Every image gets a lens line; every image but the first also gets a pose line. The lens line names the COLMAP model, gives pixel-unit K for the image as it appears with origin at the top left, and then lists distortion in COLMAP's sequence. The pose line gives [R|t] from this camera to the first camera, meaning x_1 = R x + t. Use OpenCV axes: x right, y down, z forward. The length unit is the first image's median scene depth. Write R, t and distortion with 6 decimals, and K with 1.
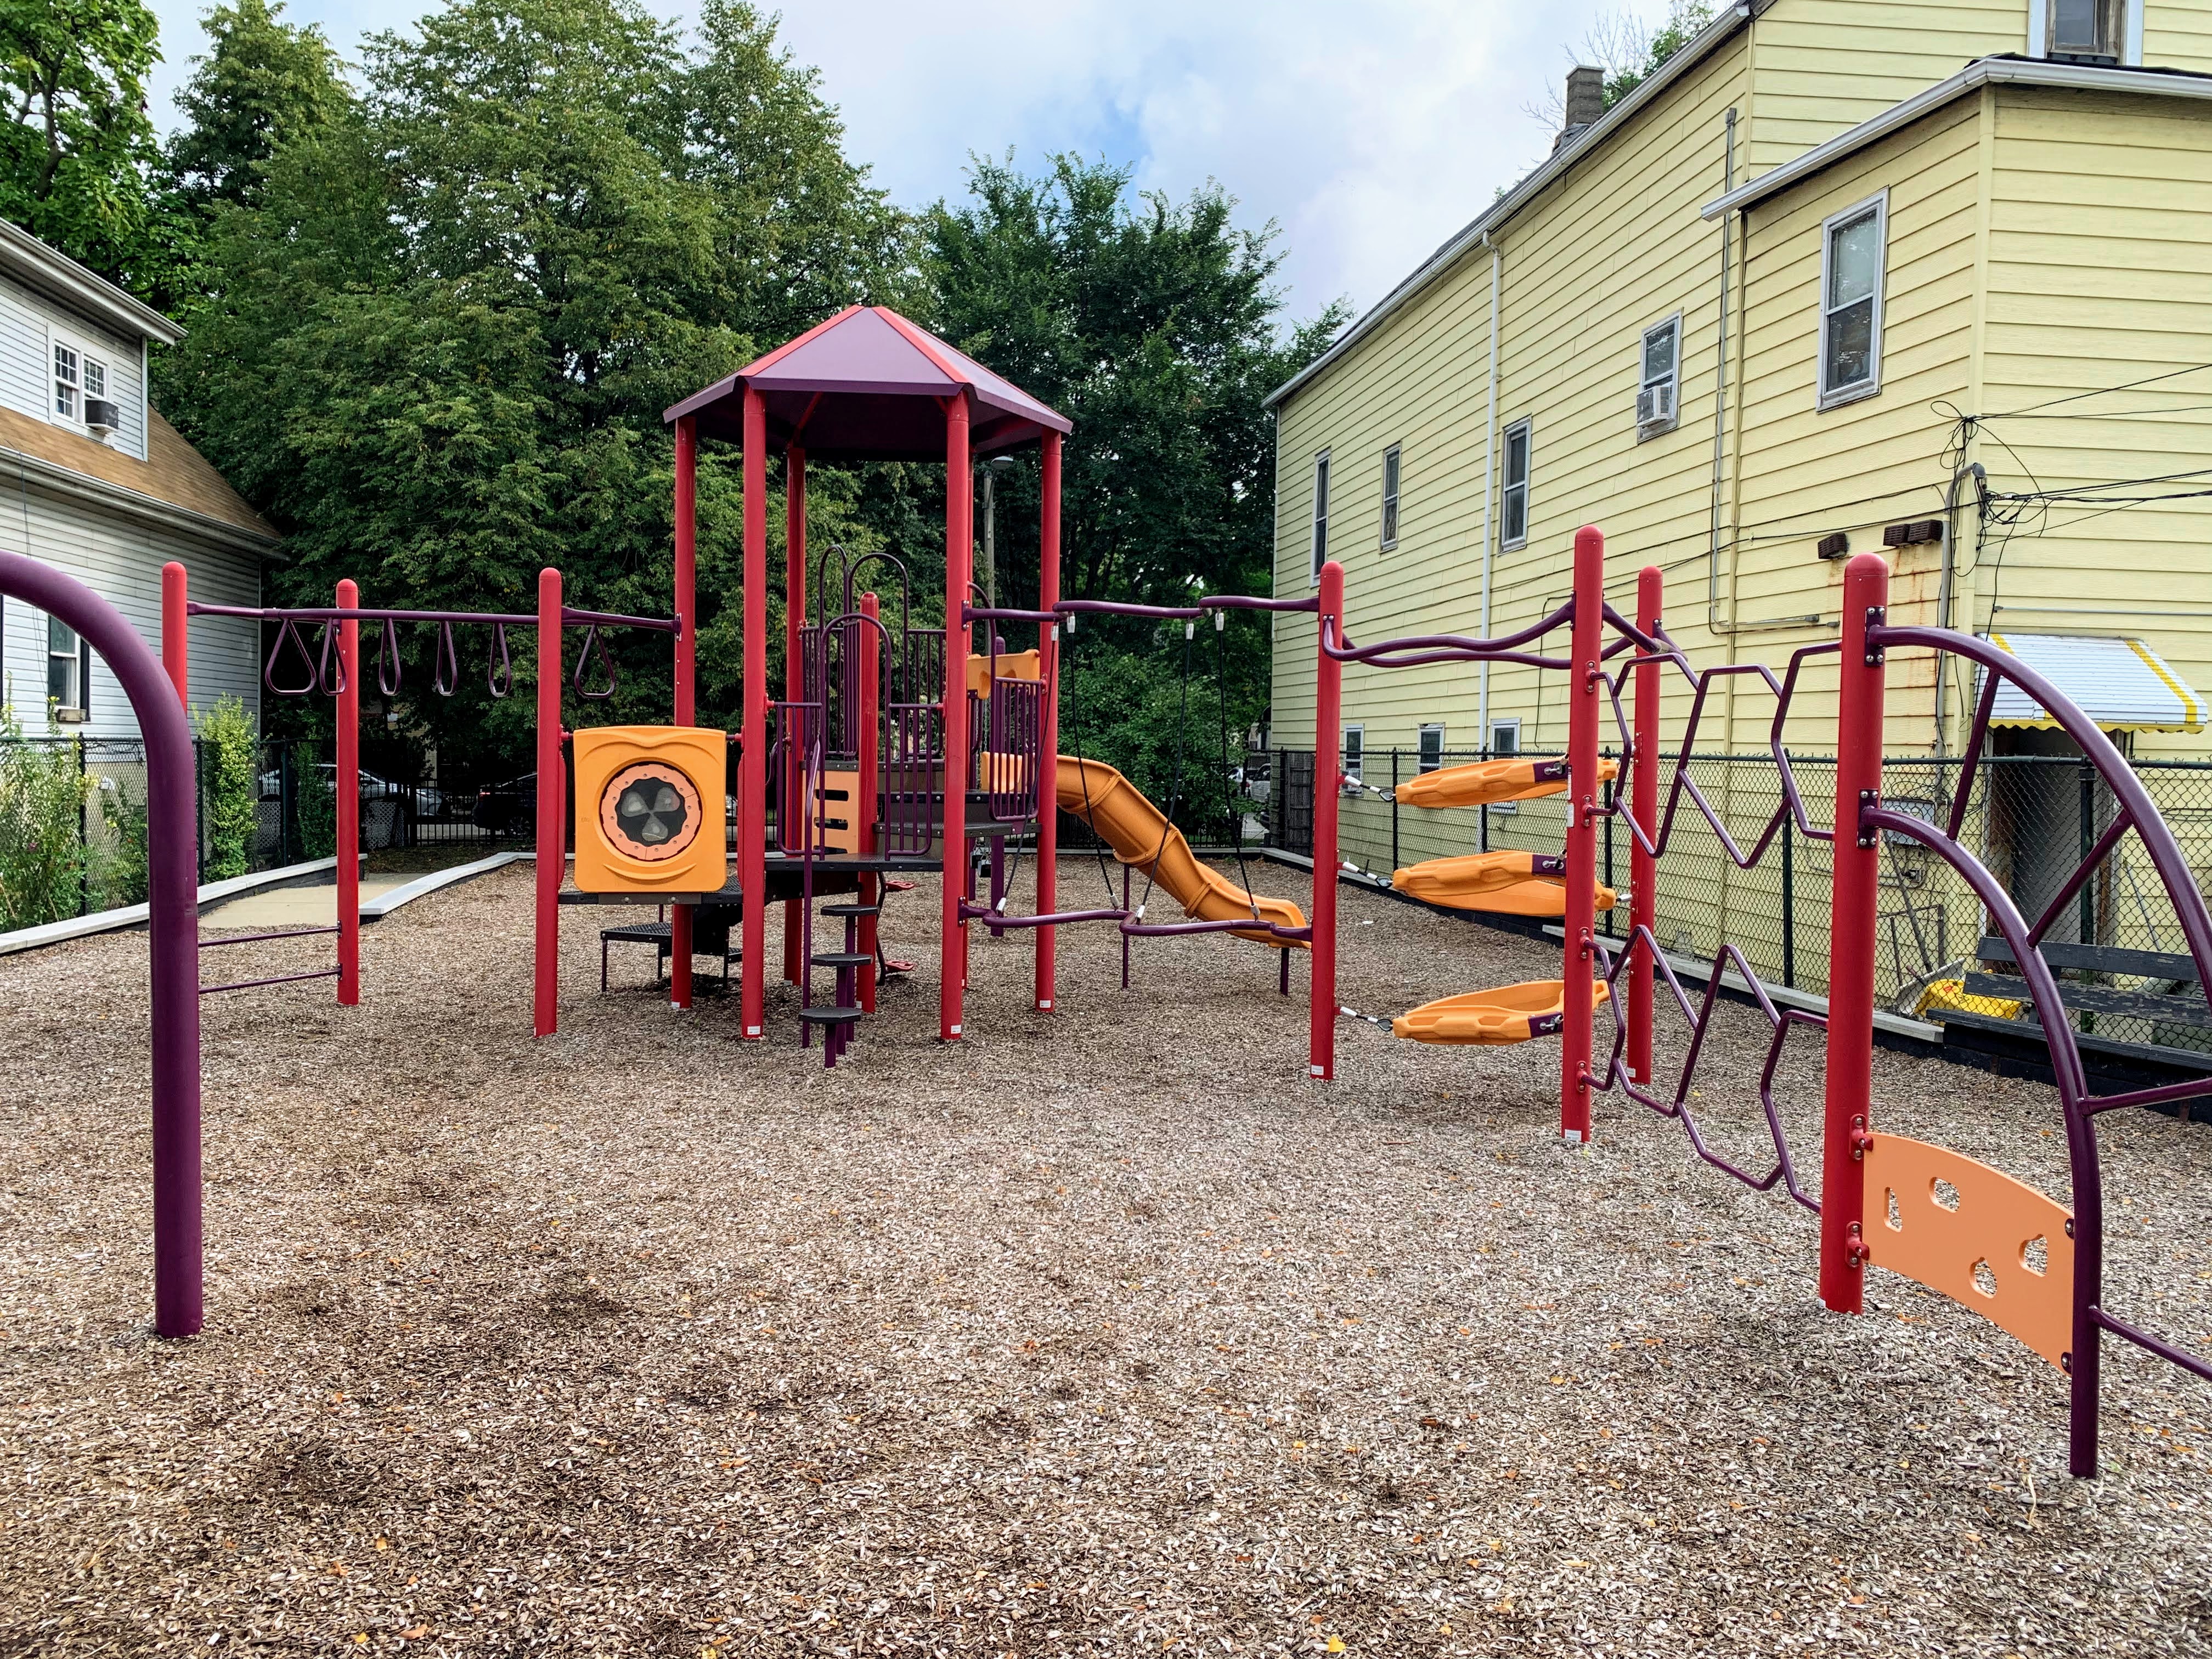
lens RADIAL K [[1660.4, 0, 1082.1], [0, 1660.4, 810.2], [0, 0, 1]] dist [0.008385, -0.013556]
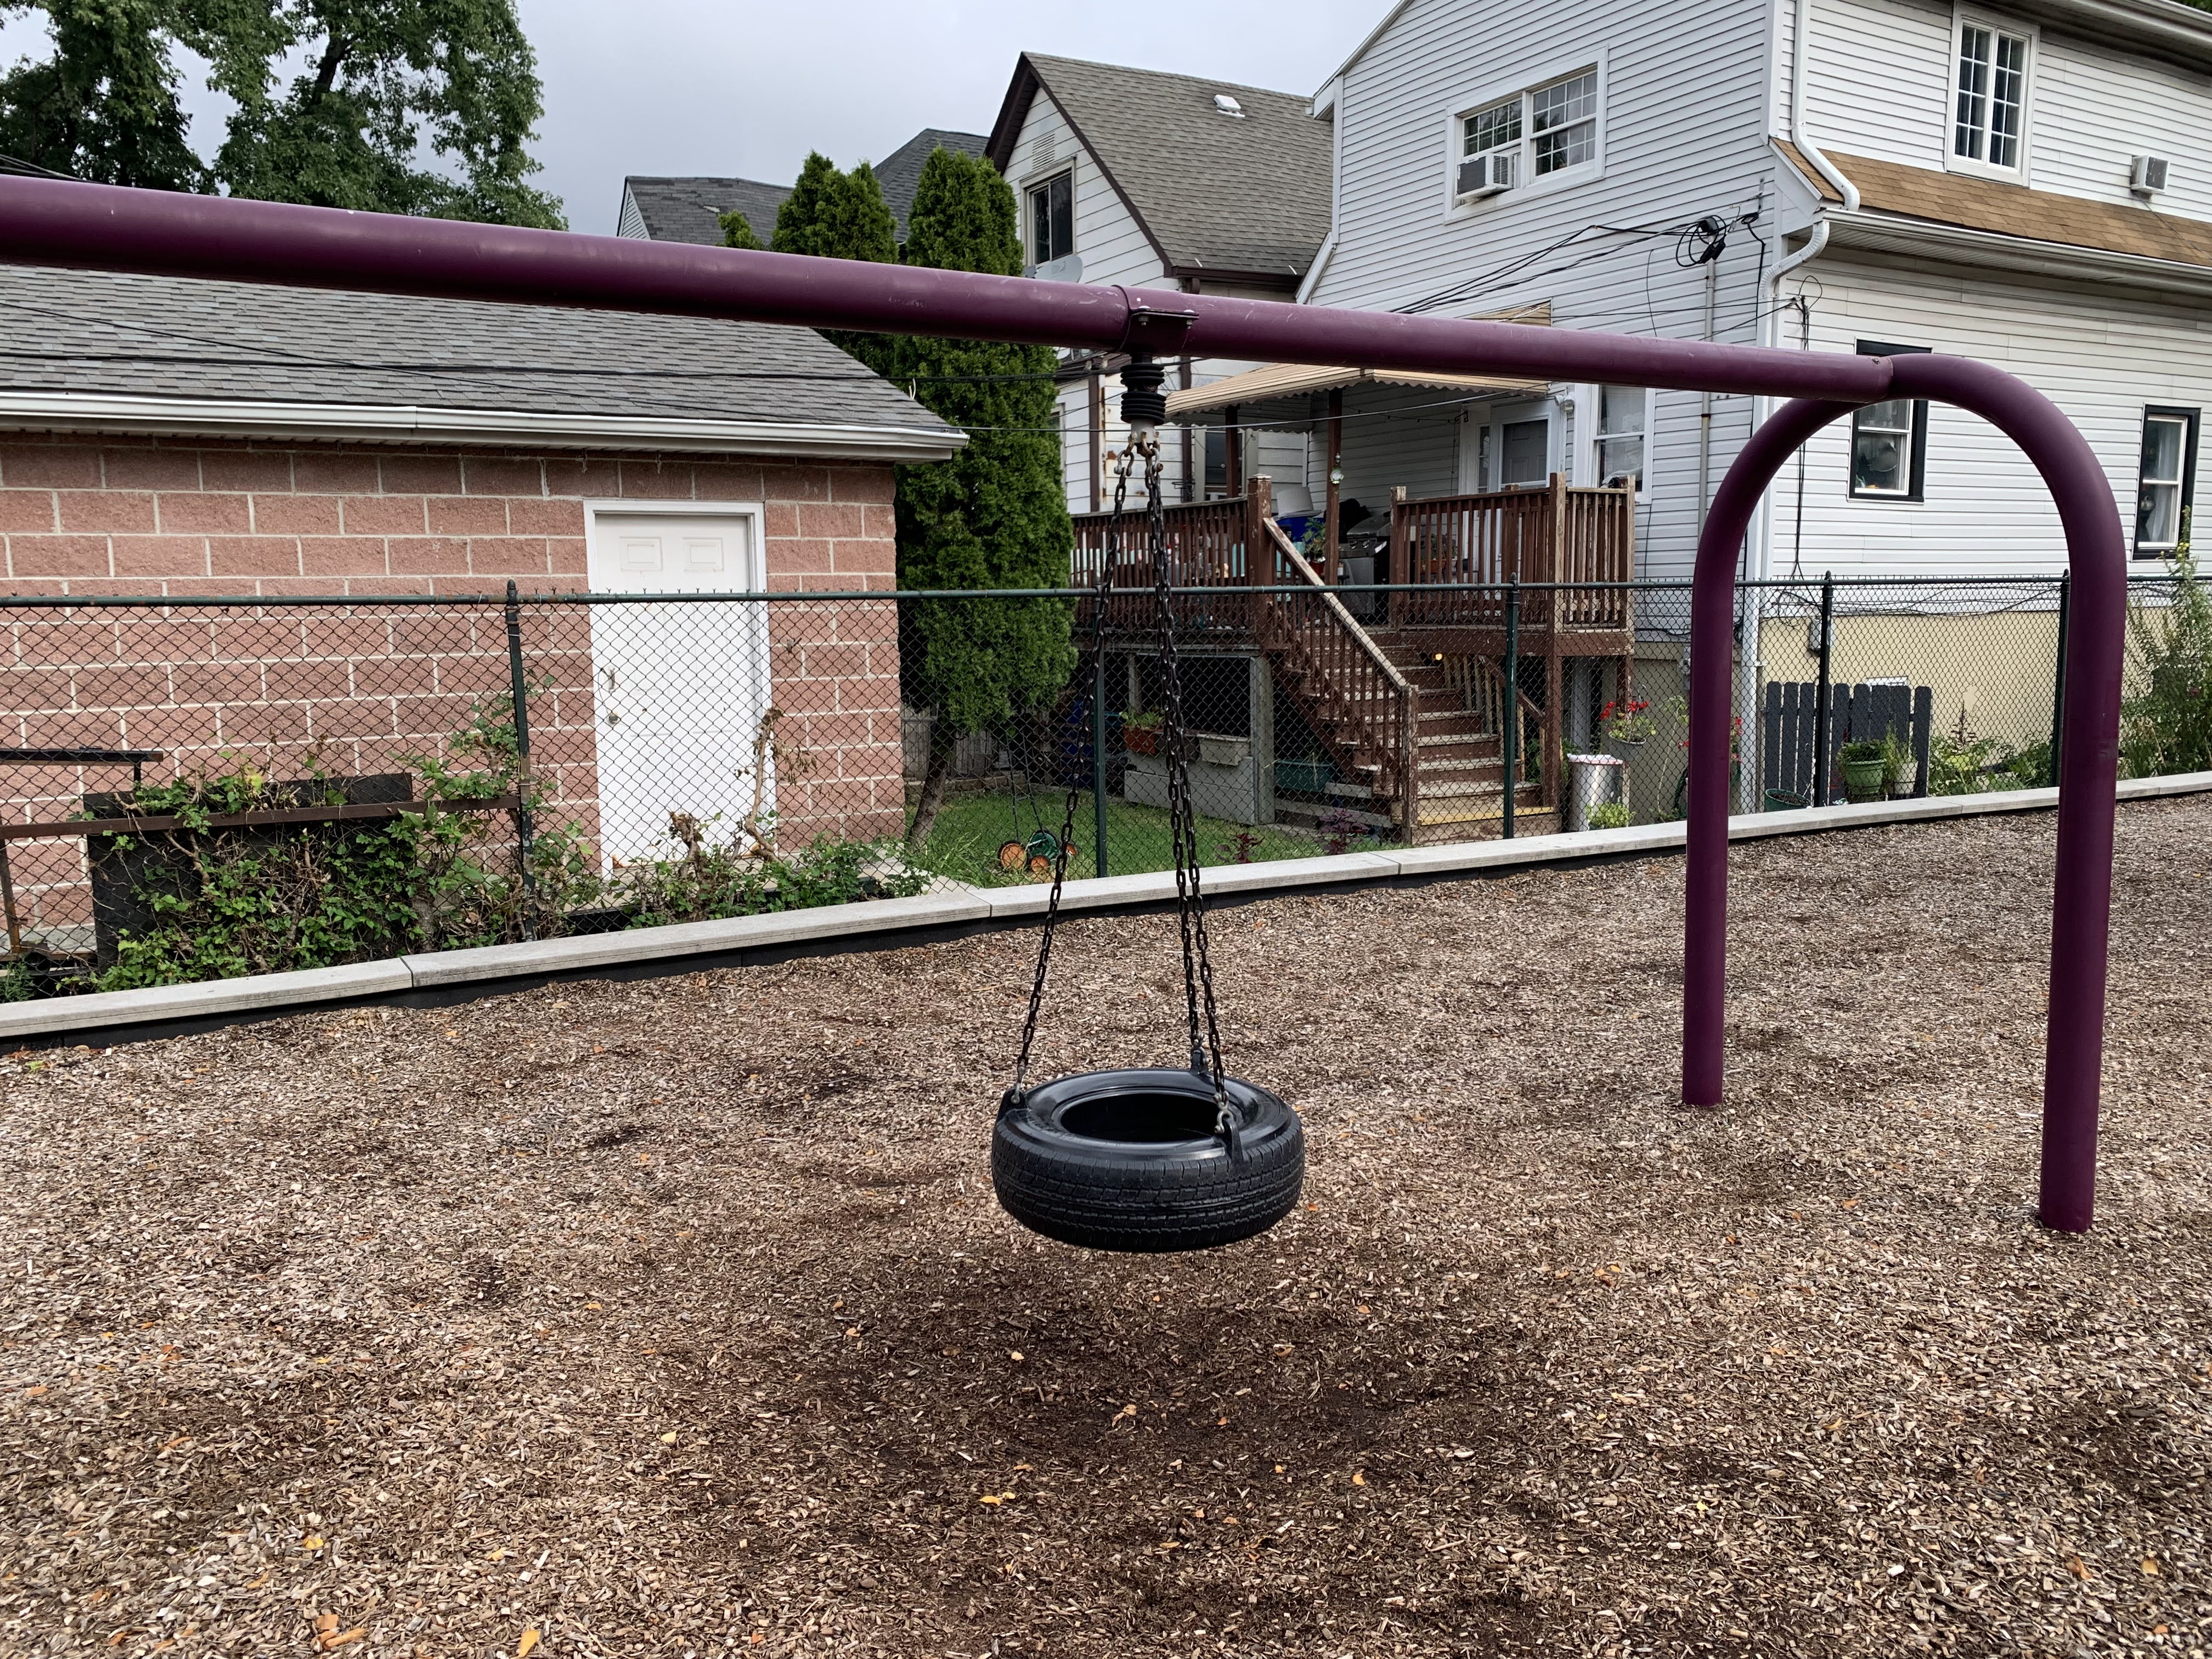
lens RADIAL K [[1660.4, 0, 1082.1], [0, 1660.4, 810.2], [0, 0, 1]] dist [0.008385, -0.013556]
pose [[0.382528, 0.101345, -0.918369, 0.063208], [-0.017110, 0.994573, 0.102628, 0.012041], [0.923785, -0.023545, 0.382186, 0.215773]]
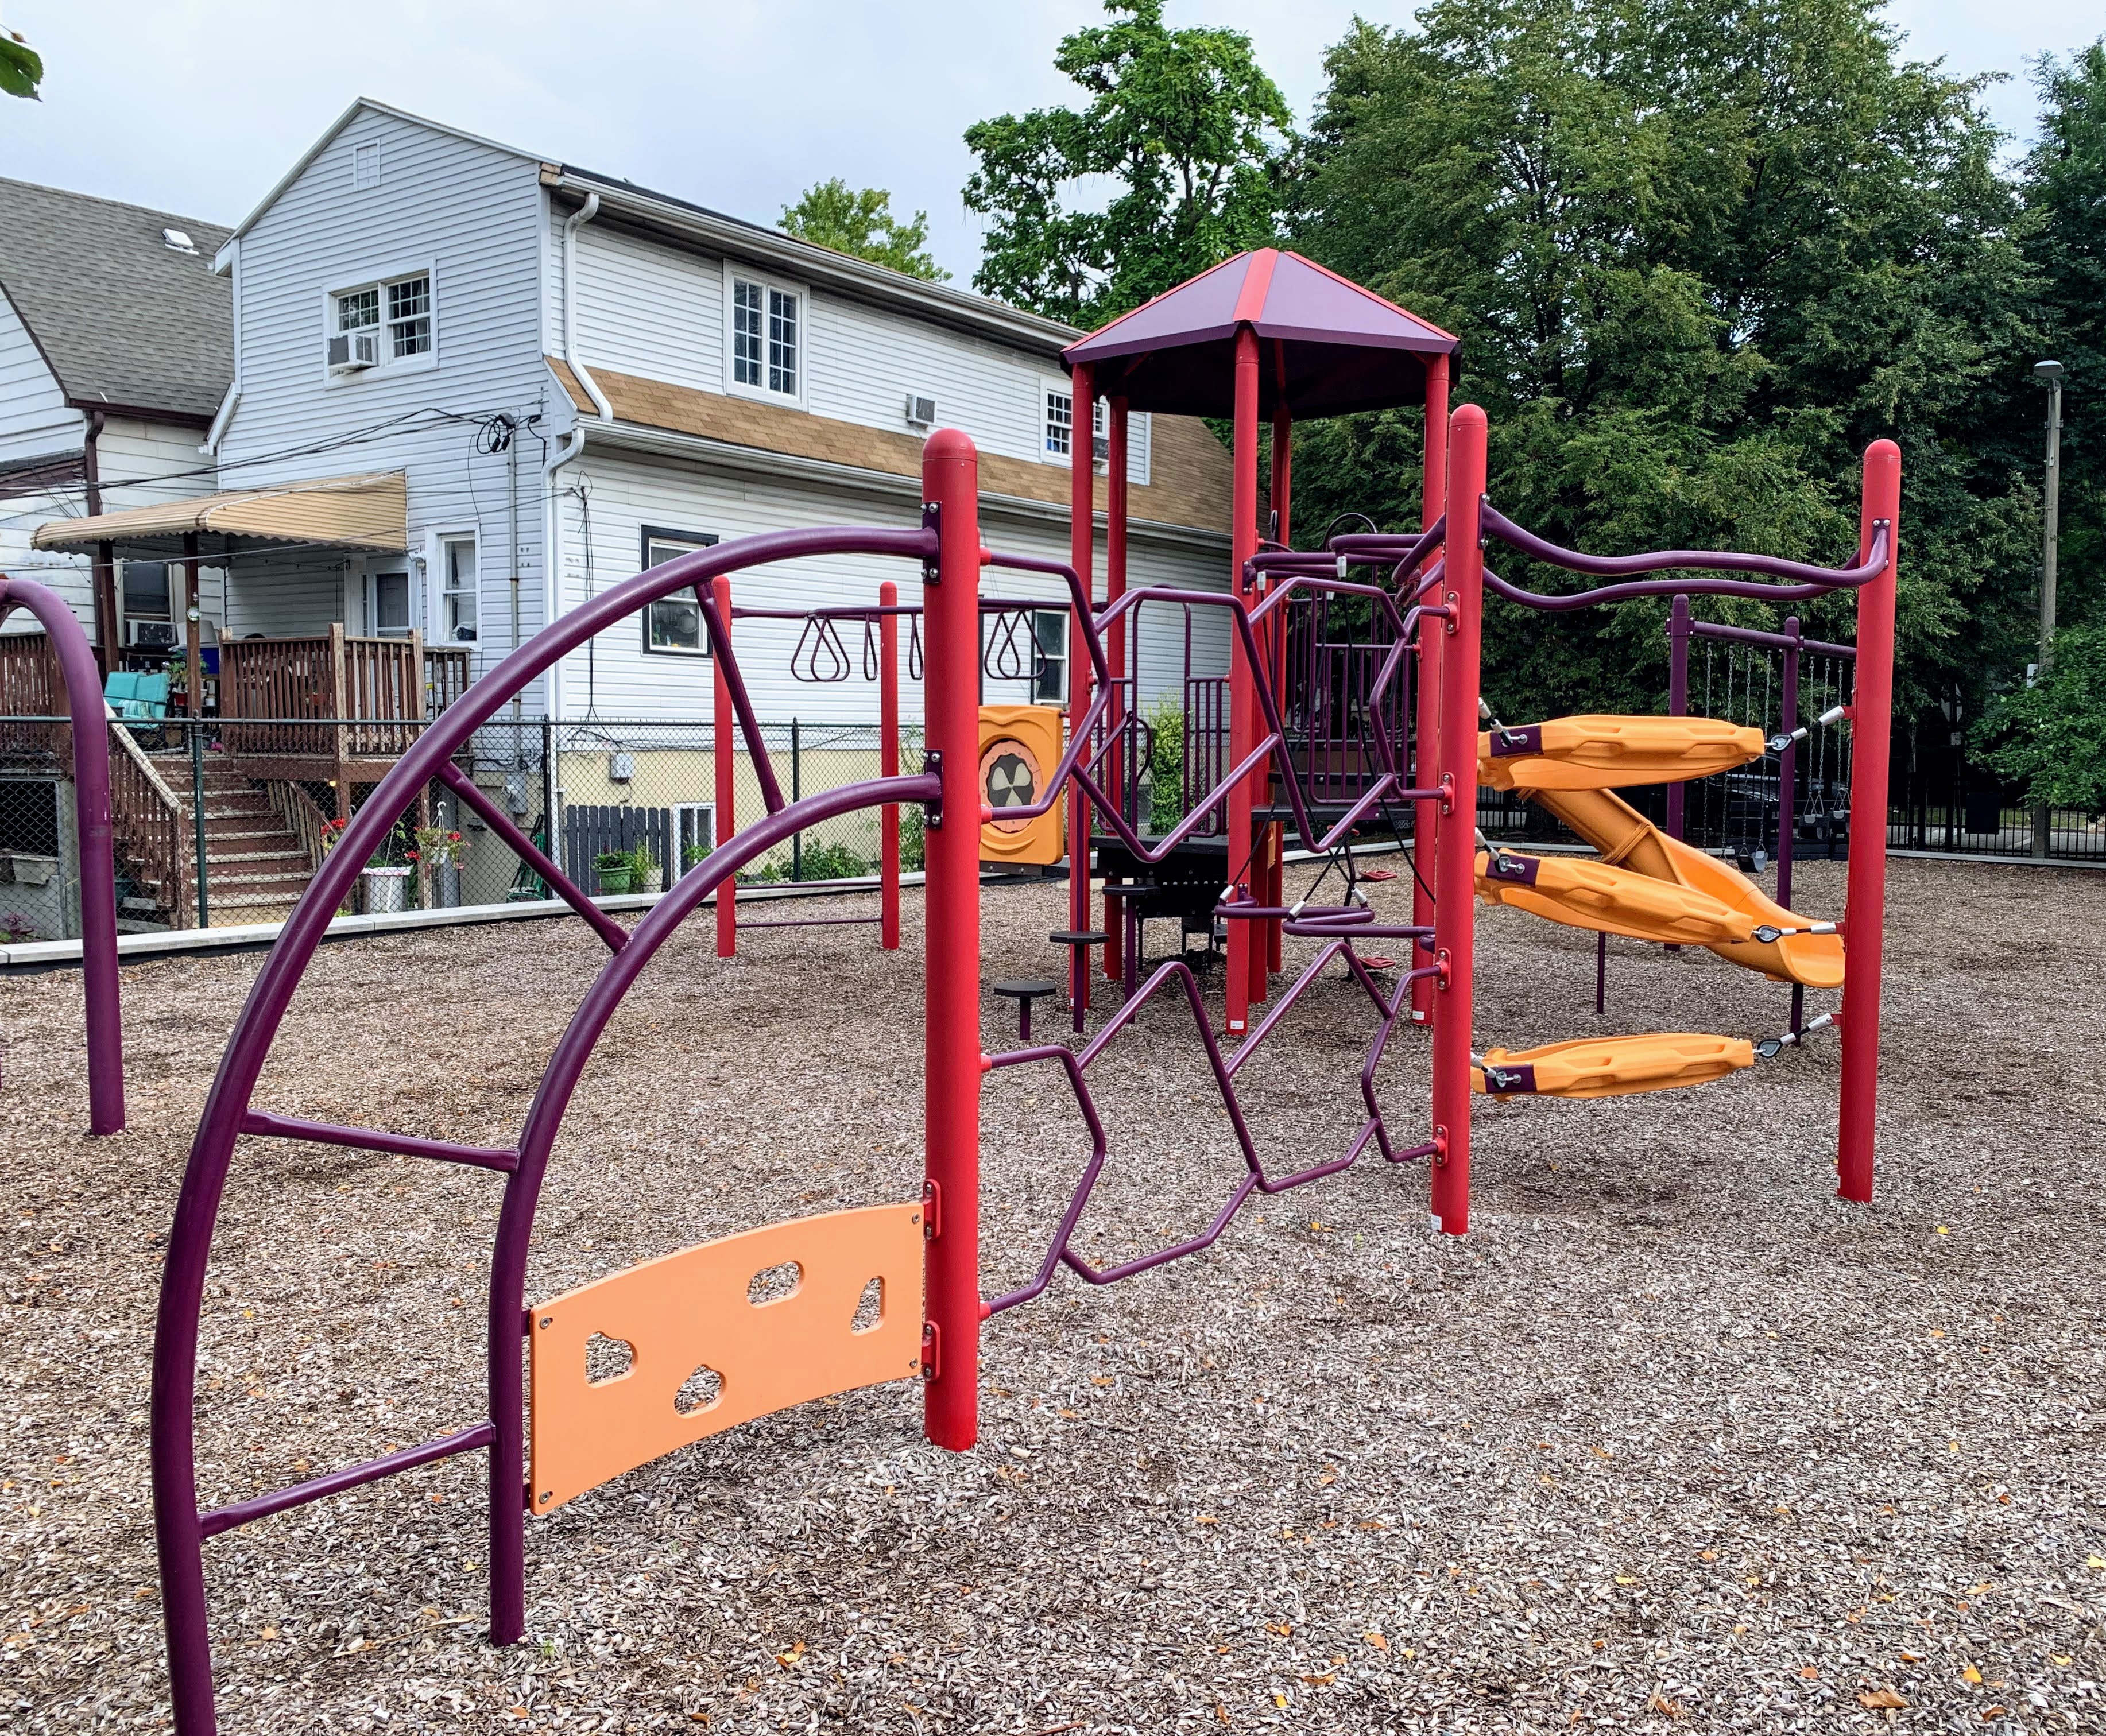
lens RADIAL K [[1697.4, 0, 1053.0], [0, 1697.4, 868.0], [0, 0, 1]] dist [0.009004, -0.006498]
pose [[0.738733, 0.049105, -0.672207, 1.400190], [-0.023522, 0.998613, 0.047098, 0.004322], [0.673587, -0.018981, 0.738864, 0.655335]]
